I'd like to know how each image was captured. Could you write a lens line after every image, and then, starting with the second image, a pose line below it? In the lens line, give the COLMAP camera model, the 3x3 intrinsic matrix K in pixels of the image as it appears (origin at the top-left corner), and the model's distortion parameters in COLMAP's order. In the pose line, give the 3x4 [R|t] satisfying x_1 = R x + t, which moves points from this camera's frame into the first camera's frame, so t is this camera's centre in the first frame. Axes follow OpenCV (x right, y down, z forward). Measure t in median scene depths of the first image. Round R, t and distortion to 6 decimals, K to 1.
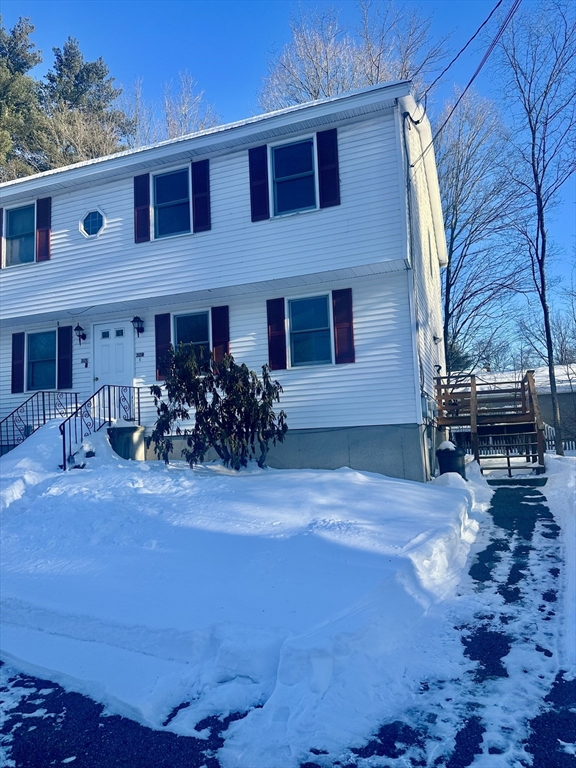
lens RADIAL K [[527.2, 0, 298.9], [0, 527.2, 386.5], [0, 0, 1]] dist [0.151526, -0.260186]
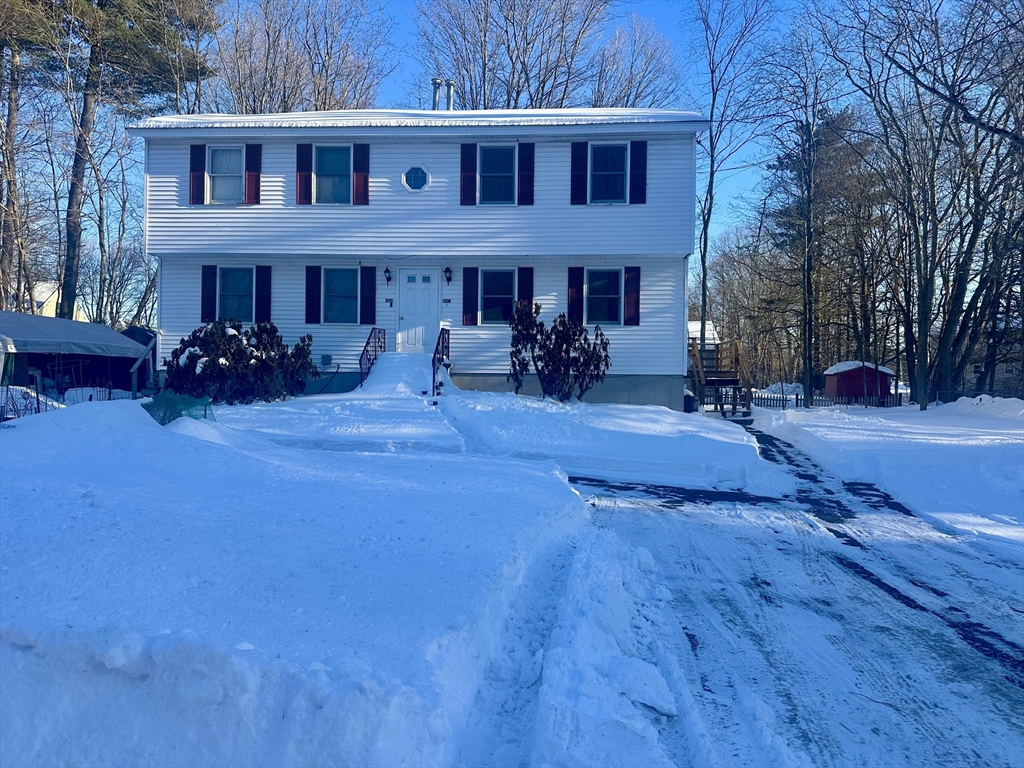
lens RADIAL K [[702.9, 0, 515.2], [0, 702.9, 387.8], [0, 0, 1]] dist [0.151526, -0.260186]
pose [[0.956444, 0.053496, 0.286974, -0.611035], [-0.080505, 0.993280, 0.083148, -0.012424], [-0.280597, -0.102629, 0.954323, -0.530322]]
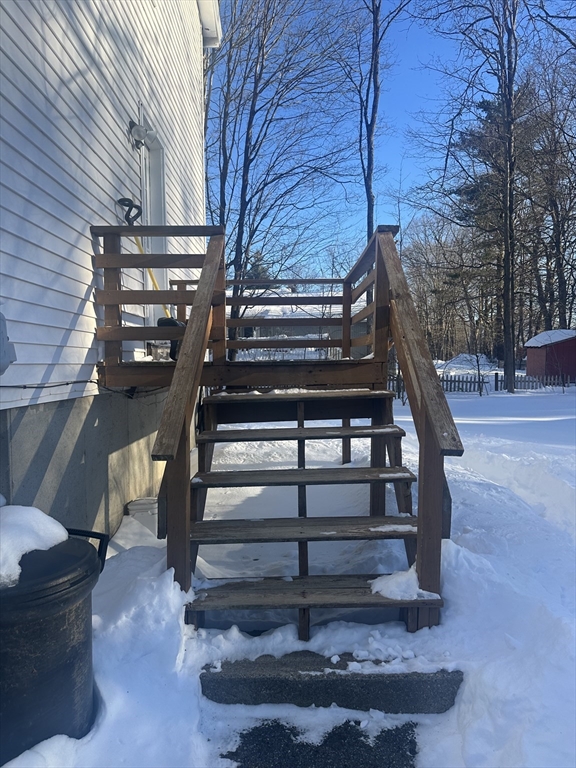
lens RADIAL K [[507.4, 0, 289.4], [0, 507.4, 381.4], [0, 0, 1]] dist [0.059461, -0.071351]
pose [[0.945334, 0.018362, 0.325587, 0.308490], [-0.063259, 0.989774, 0.127853, 0.028962], [-0.319910, -0.141460, 0.936828, 0.797464]]
